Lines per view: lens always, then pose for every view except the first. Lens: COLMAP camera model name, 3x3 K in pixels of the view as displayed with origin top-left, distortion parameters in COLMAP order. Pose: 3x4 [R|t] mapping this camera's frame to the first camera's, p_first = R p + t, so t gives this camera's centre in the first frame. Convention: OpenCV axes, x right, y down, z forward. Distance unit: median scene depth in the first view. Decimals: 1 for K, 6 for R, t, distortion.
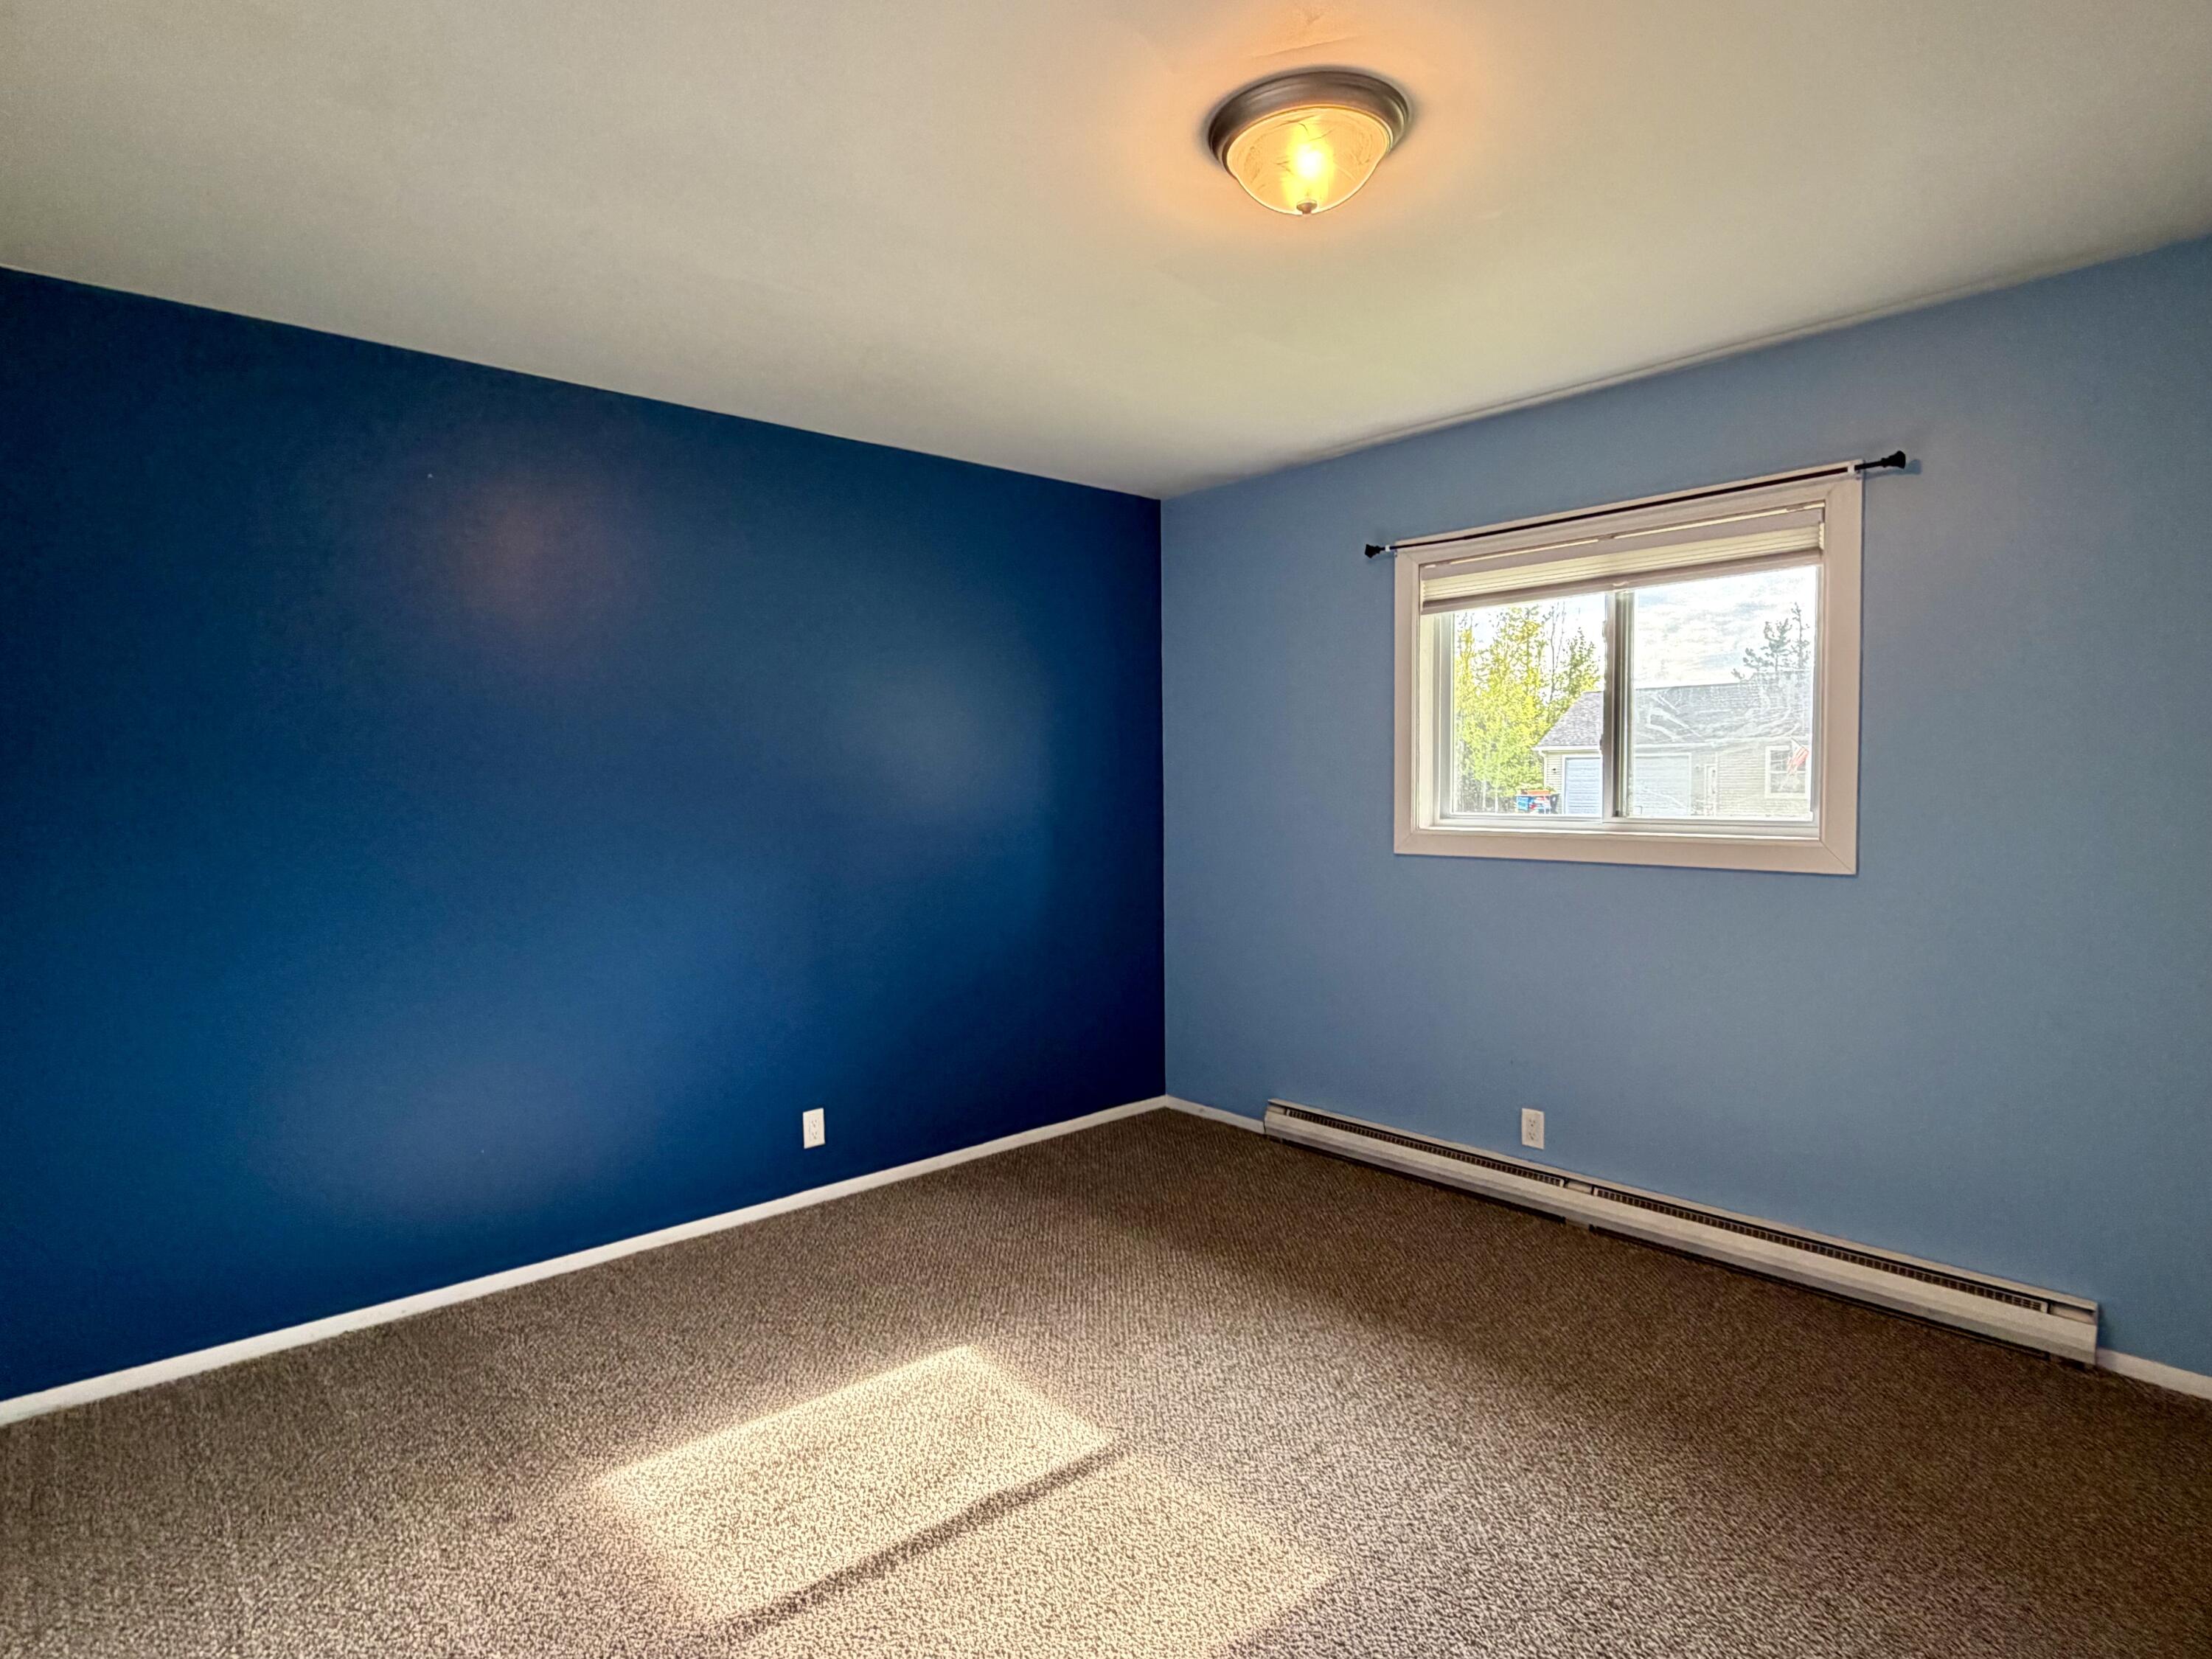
lens RADIAL K [[1201.0, 0, 1093.3], [0, 1201.0, 829.1], [0, 0, 1]] dist [-0.002833, 0.001945]
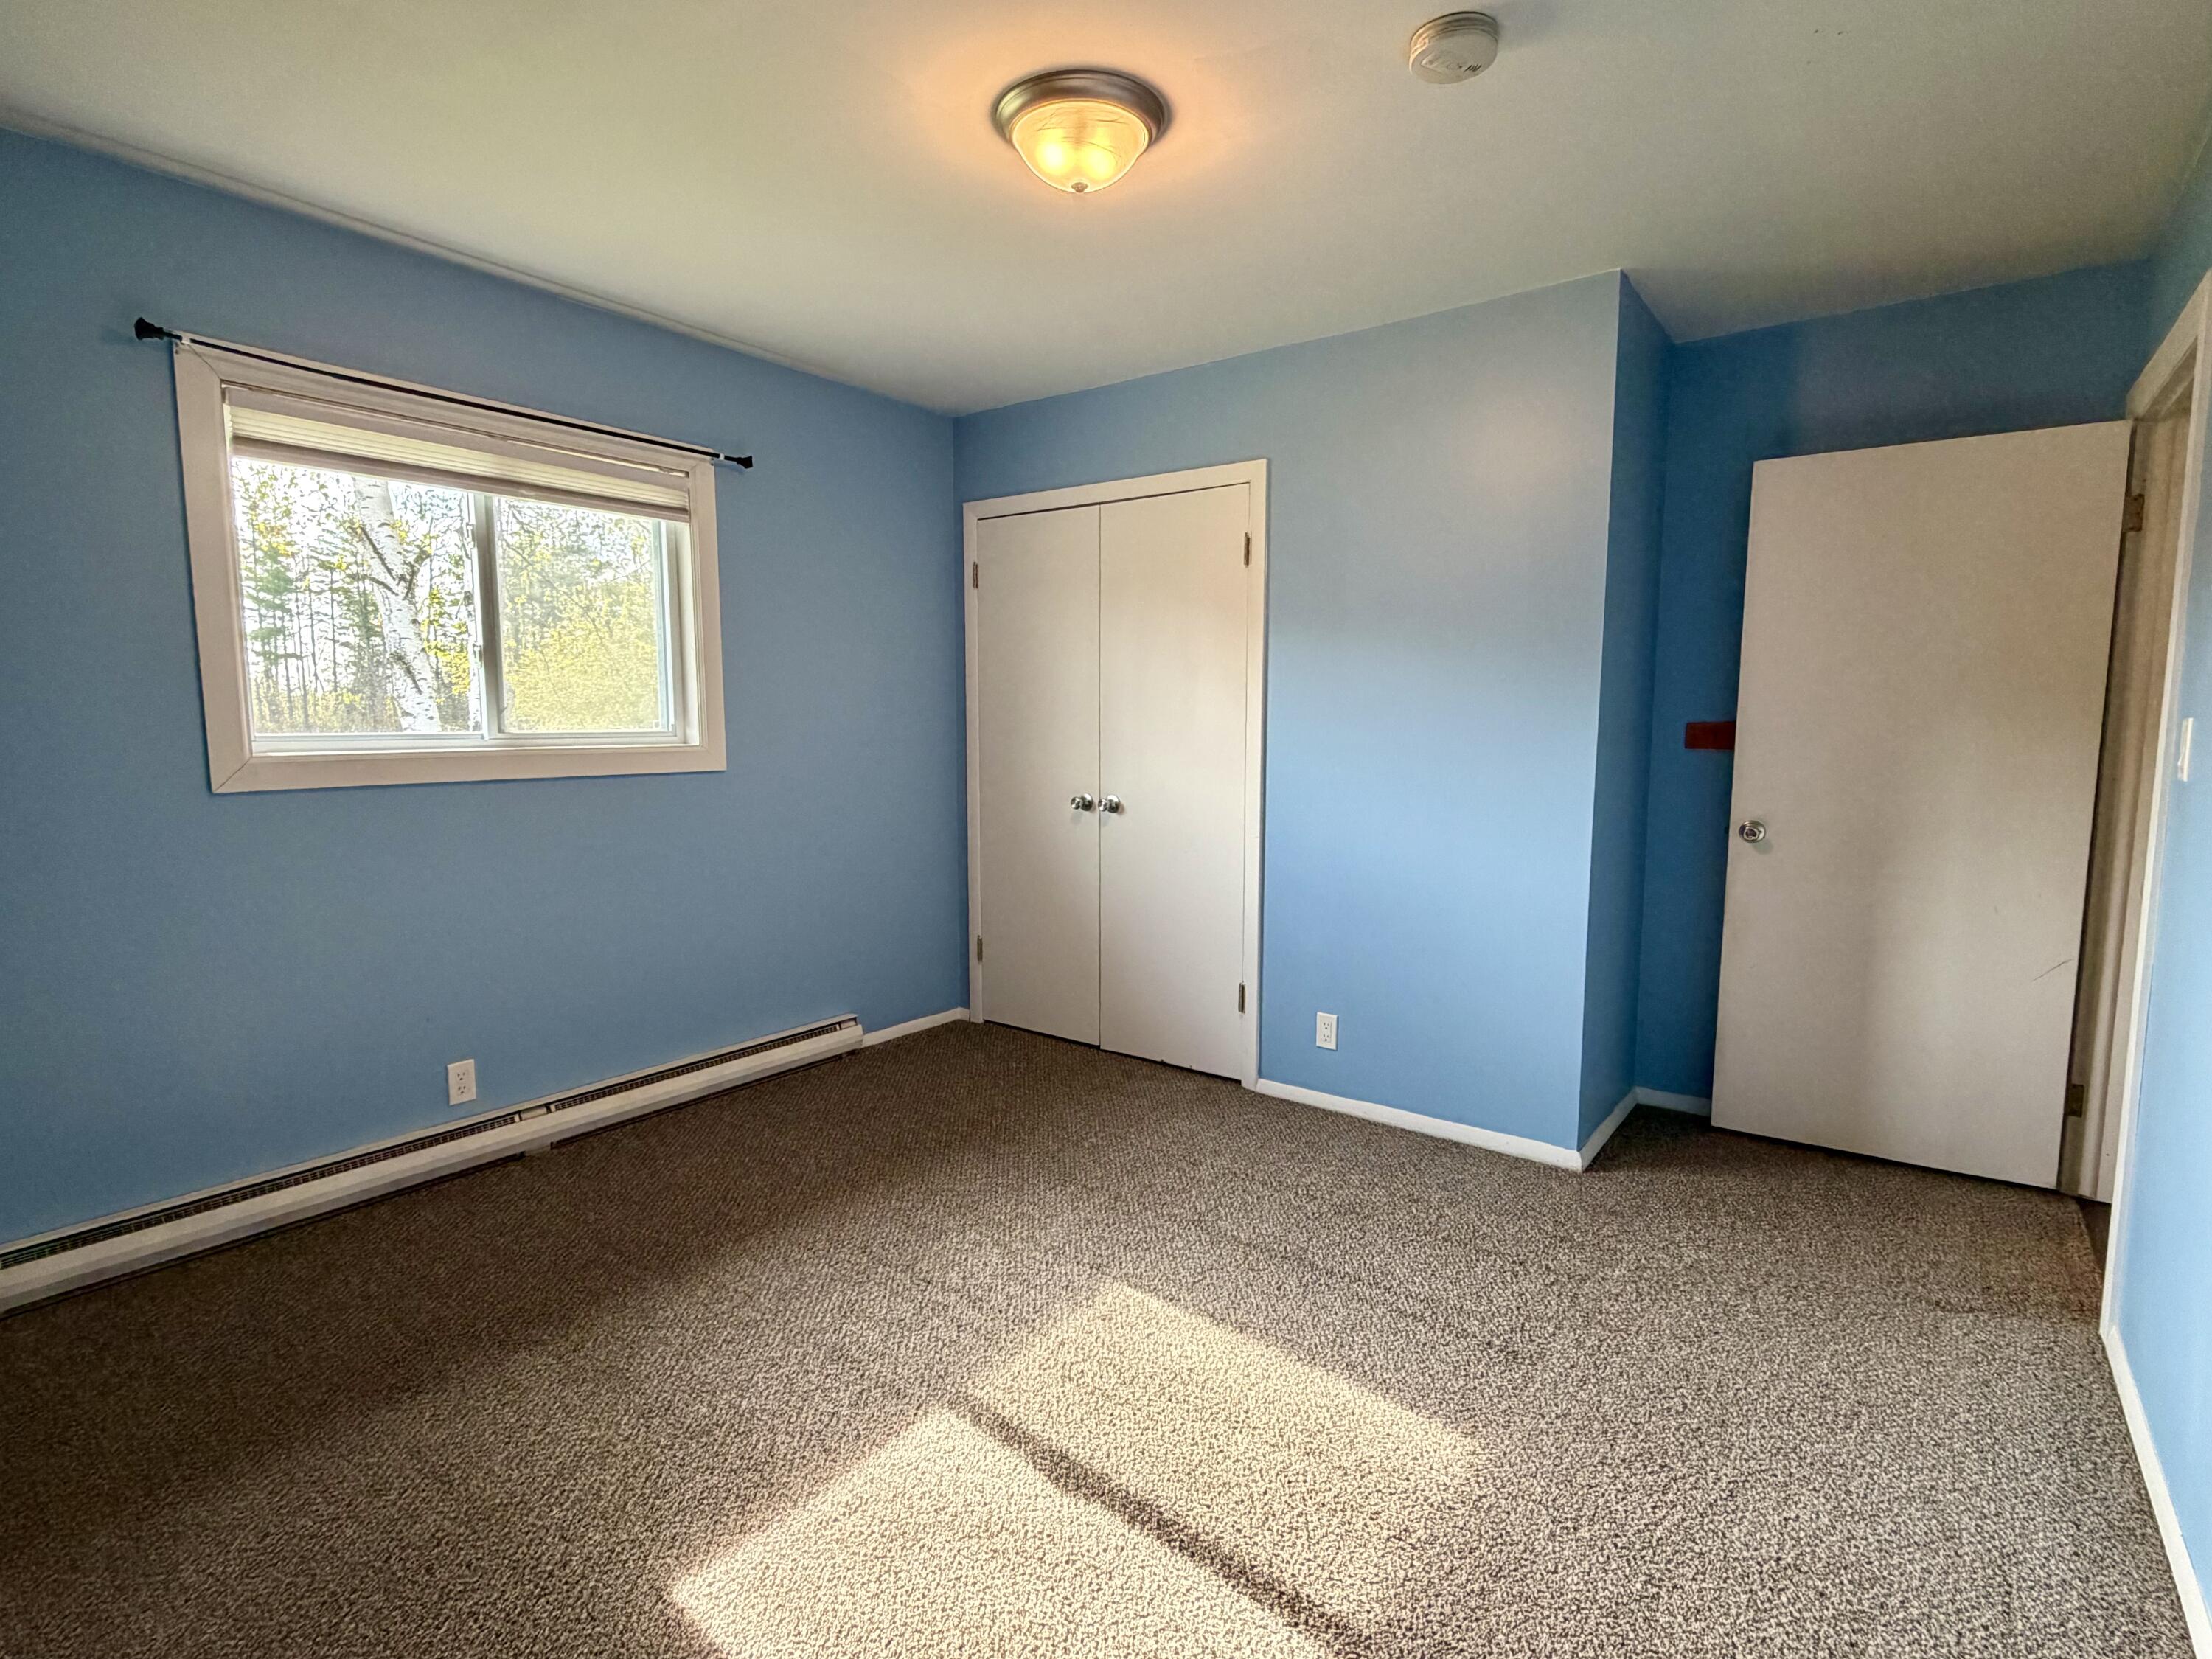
lens RADIAL K [[1108.9, 0, 1095.1], [0, 1108.9, 829.2], [0, 0, 1]] dist [0.000345, 0.000212]
pose [[-0.199800, -0.087650, 0.975909, -0.548763], [0.042309, 0.994290, 0.097963, 0.000126], [-0.978923, 0.060862, -0.194951, 0.720917]]
